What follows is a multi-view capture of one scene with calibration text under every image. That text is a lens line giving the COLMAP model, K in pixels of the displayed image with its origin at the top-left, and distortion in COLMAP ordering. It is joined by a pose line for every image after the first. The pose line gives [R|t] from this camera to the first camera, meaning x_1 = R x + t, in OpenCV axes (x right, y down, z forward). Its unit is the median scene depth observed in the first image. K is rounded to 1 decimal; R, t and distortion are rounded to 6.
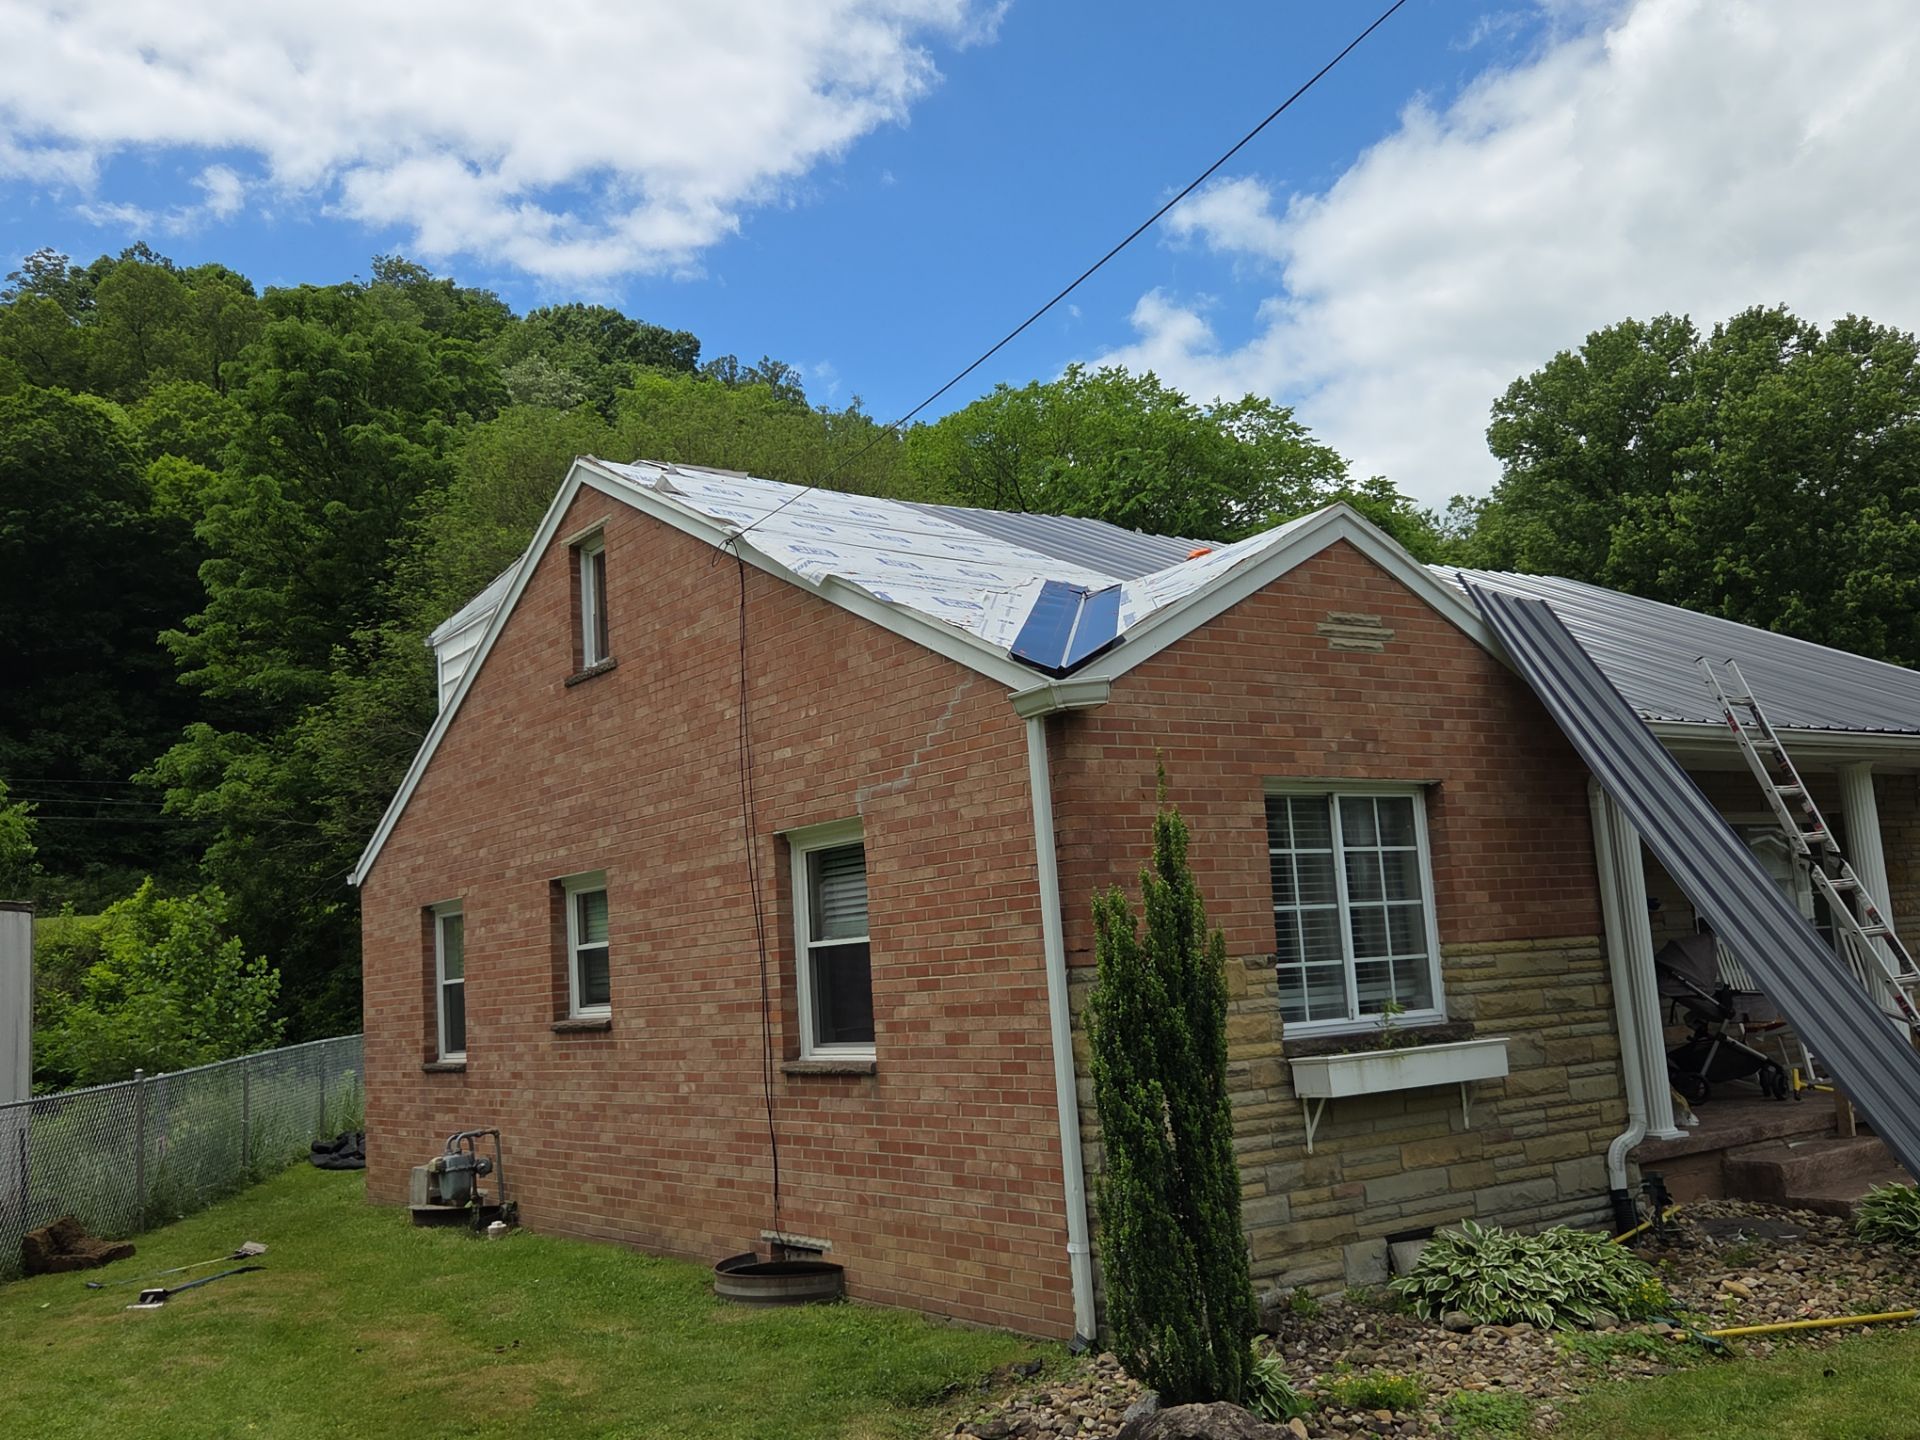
lens RADIAL K [[1728.4, 0, 926.5], [0, 1728.4, 729.7], [0, 0, 1]] dist [0.084076, -0.108264]
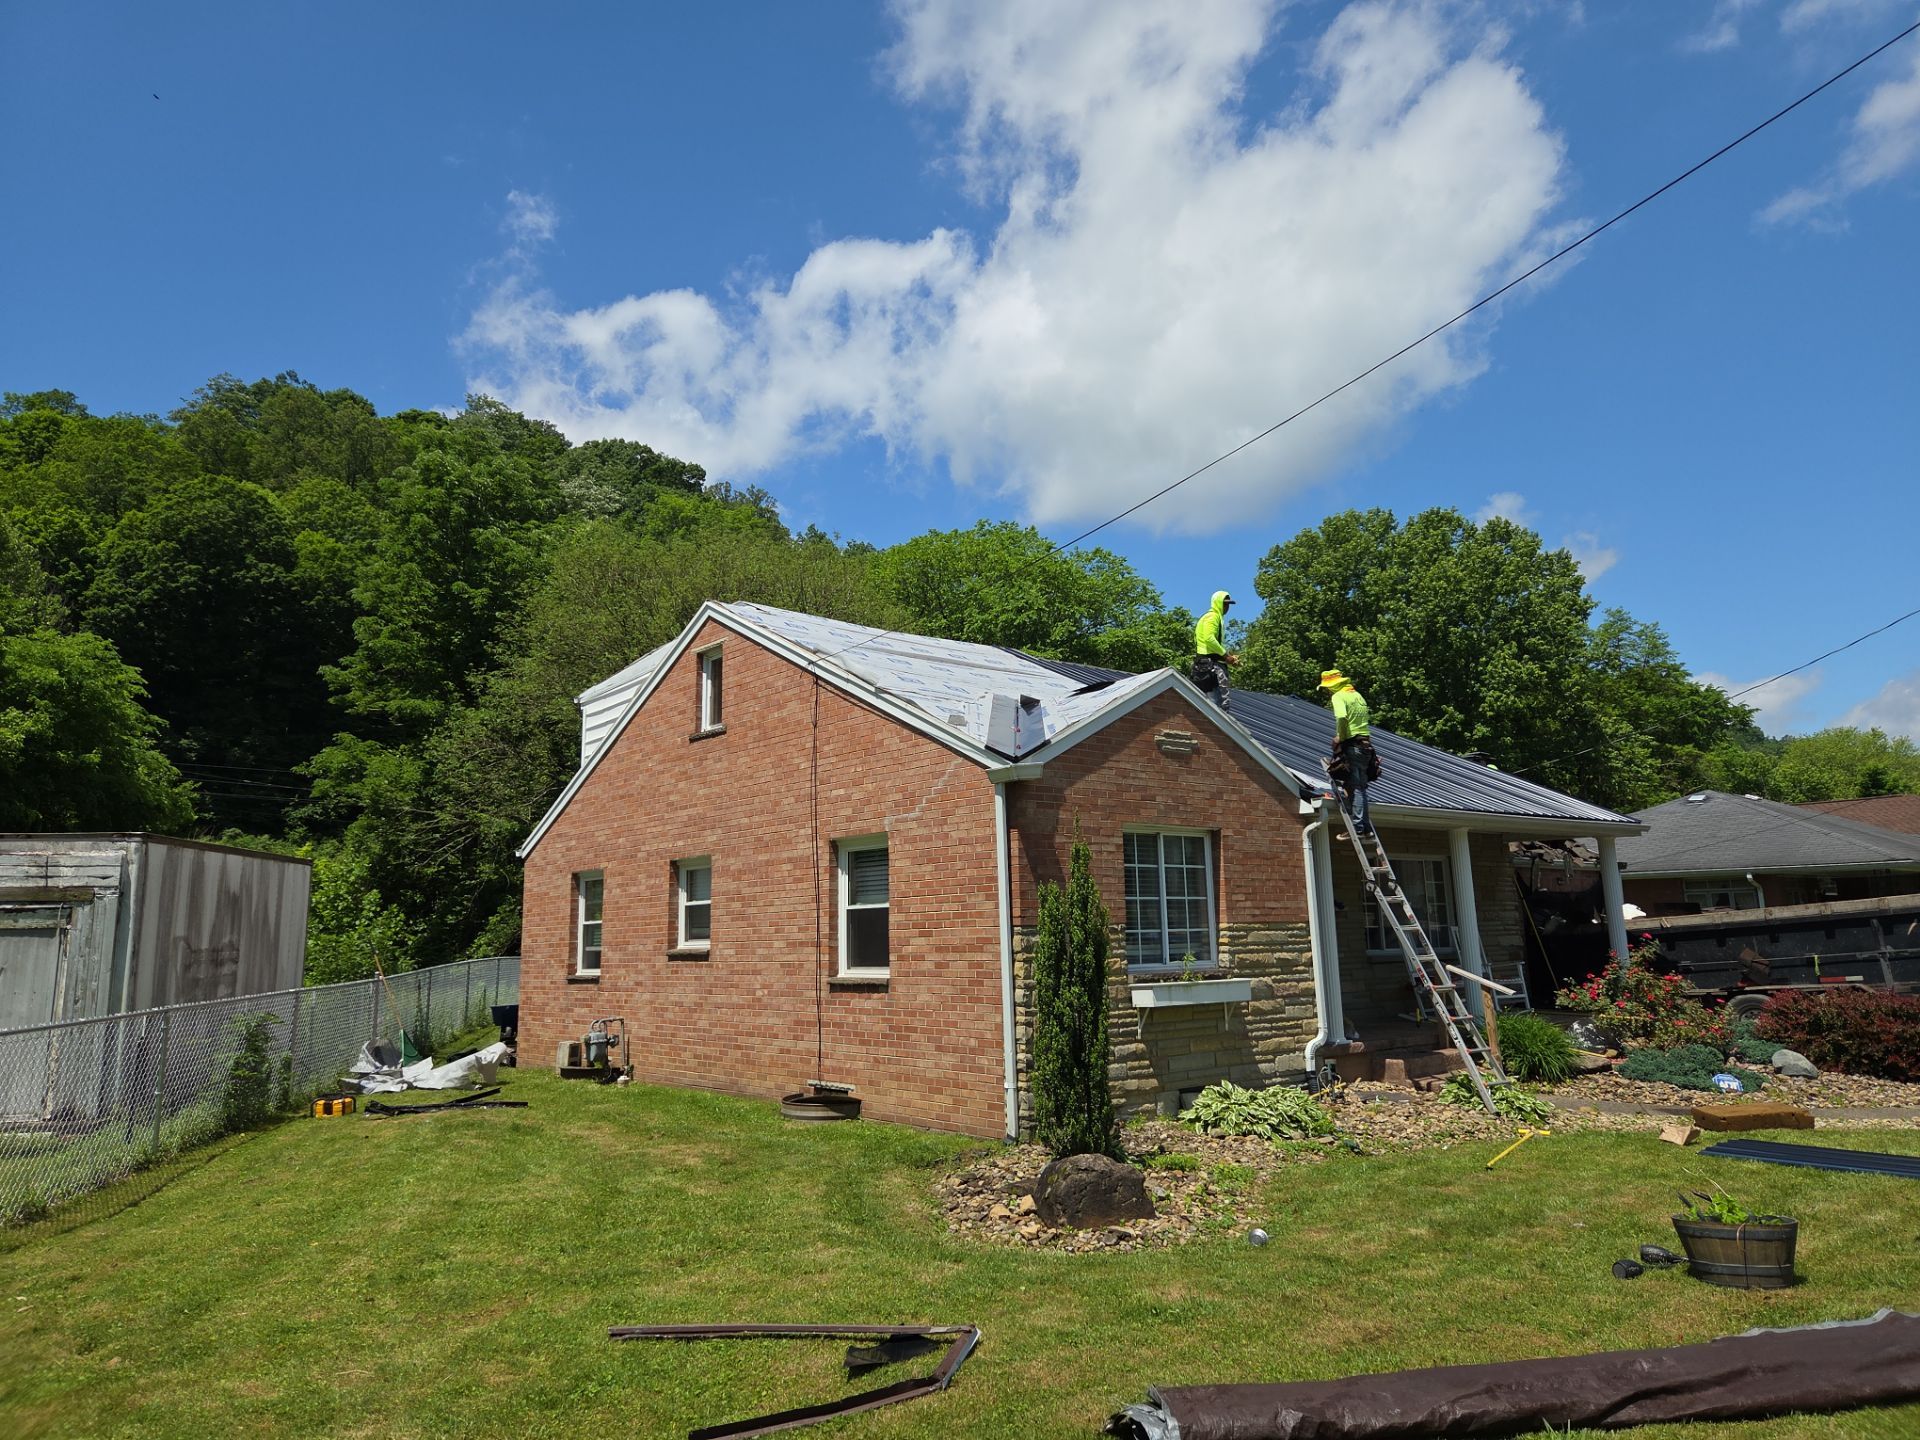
lens RADIAL K [[1261.9, 0, 941.3], [0, 1261.9, 692.8], [0, 0, 1]] dist [0.056199, -0.028907]
pose [[0.995908, 0.057111, 0.070034, -0.061275], [-0.053257, 0.997025, -0.055718, -0.016105], [-0.073007, 0.051760, 0.995987, -0.192866]]
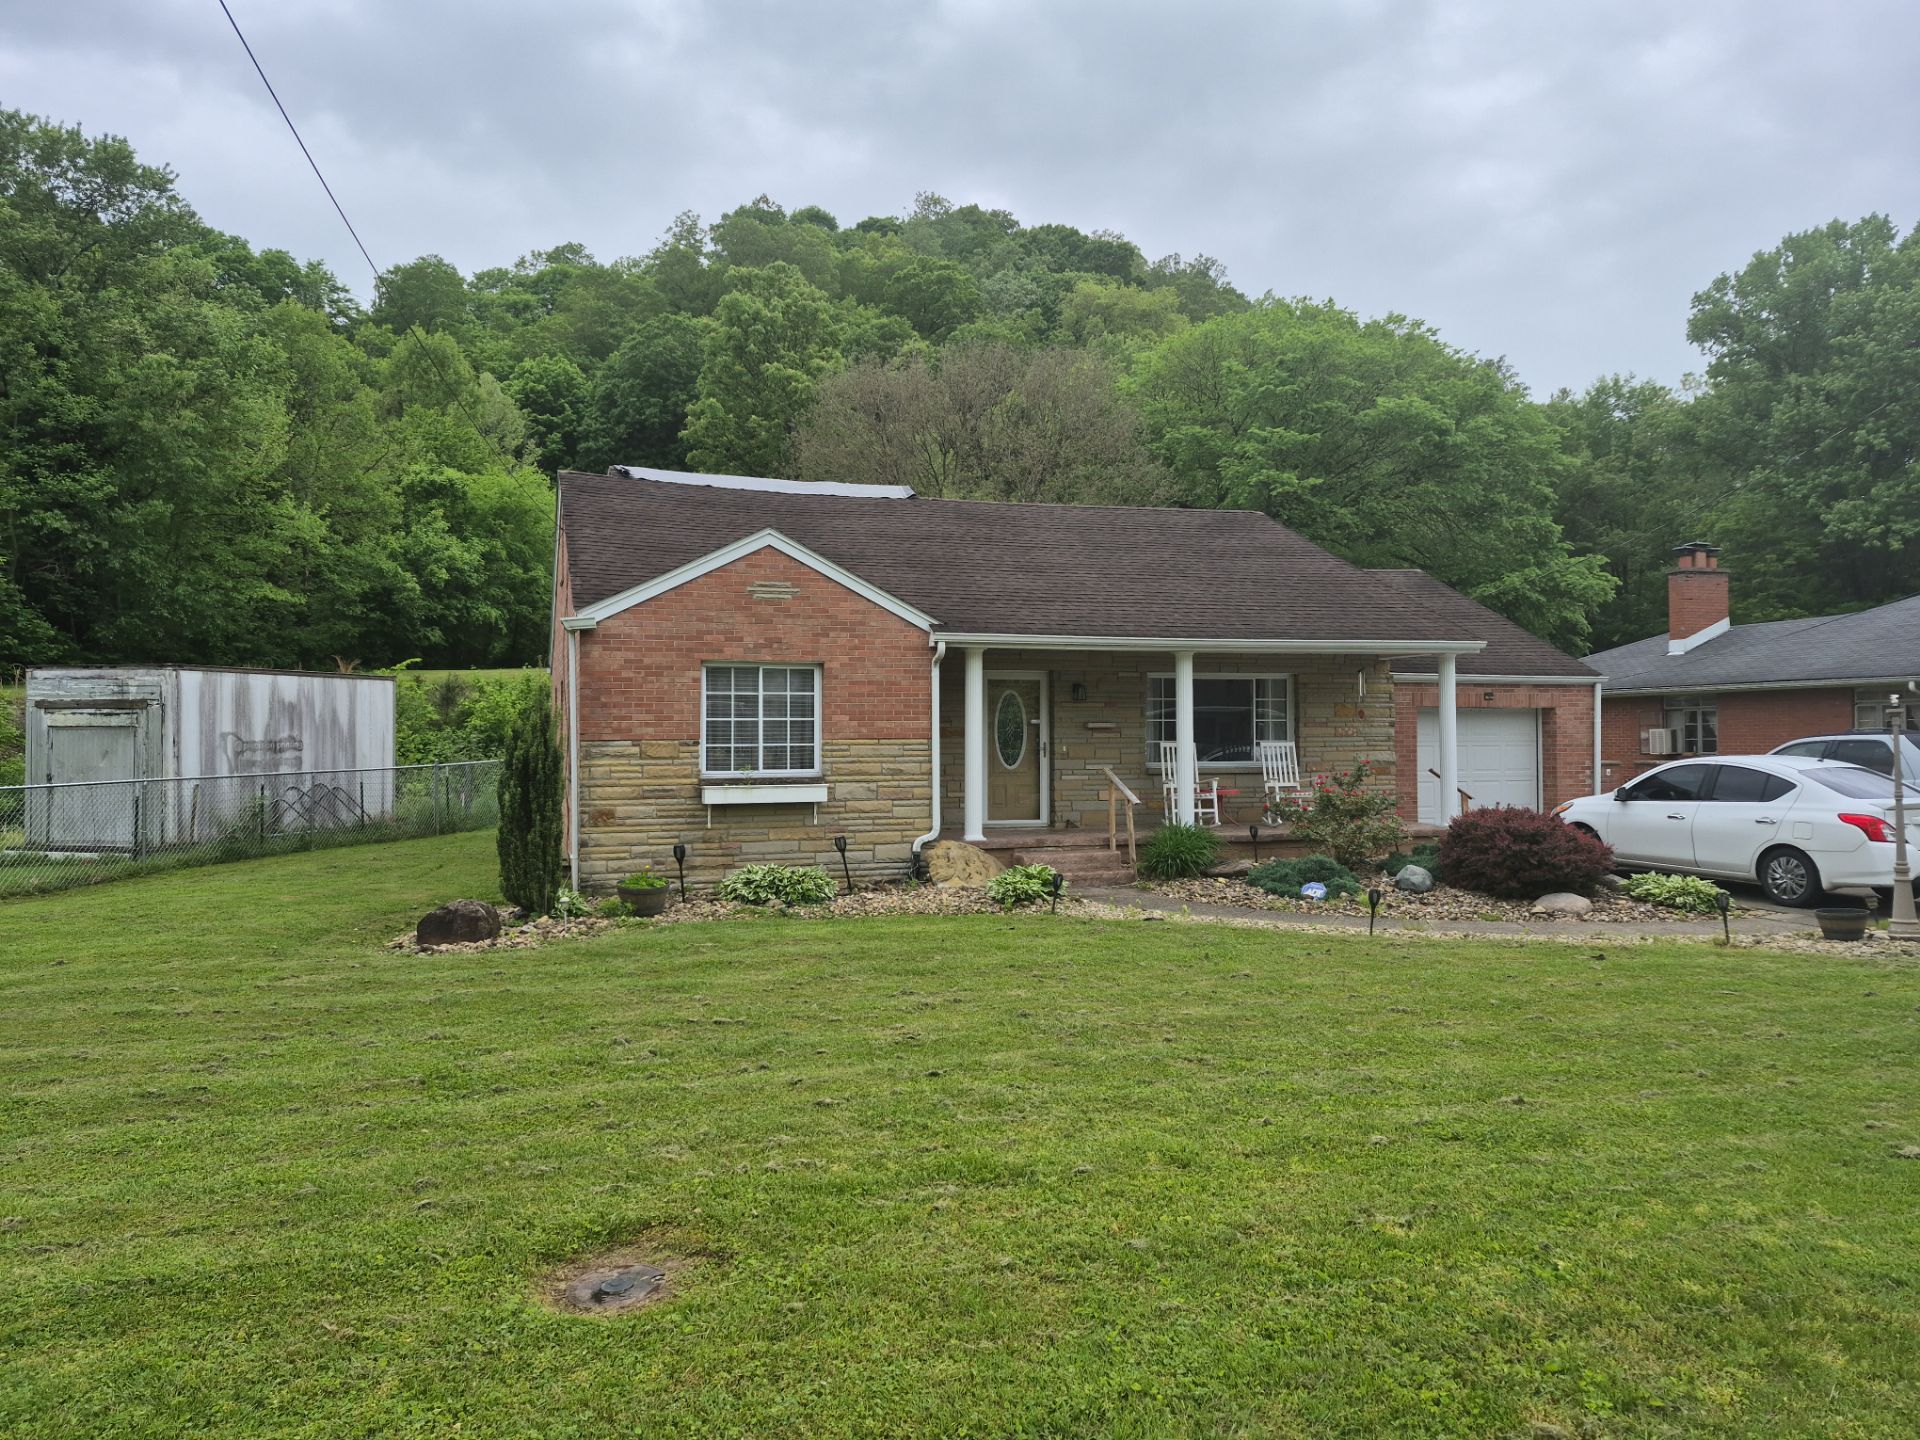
lens RADIAL K [[1298.3, 0, 968.2], [0, 1298.3, 712.4], [0, 0, 1]] dist [0.052172, -0.021805]
pose [[0.957520, 0.055649, -0.282948, 0.697028], [-0.017855, 0.990761, 0.134437, -0.094619], [0.287815, -0.123674, 0.949667, -0.332871]]
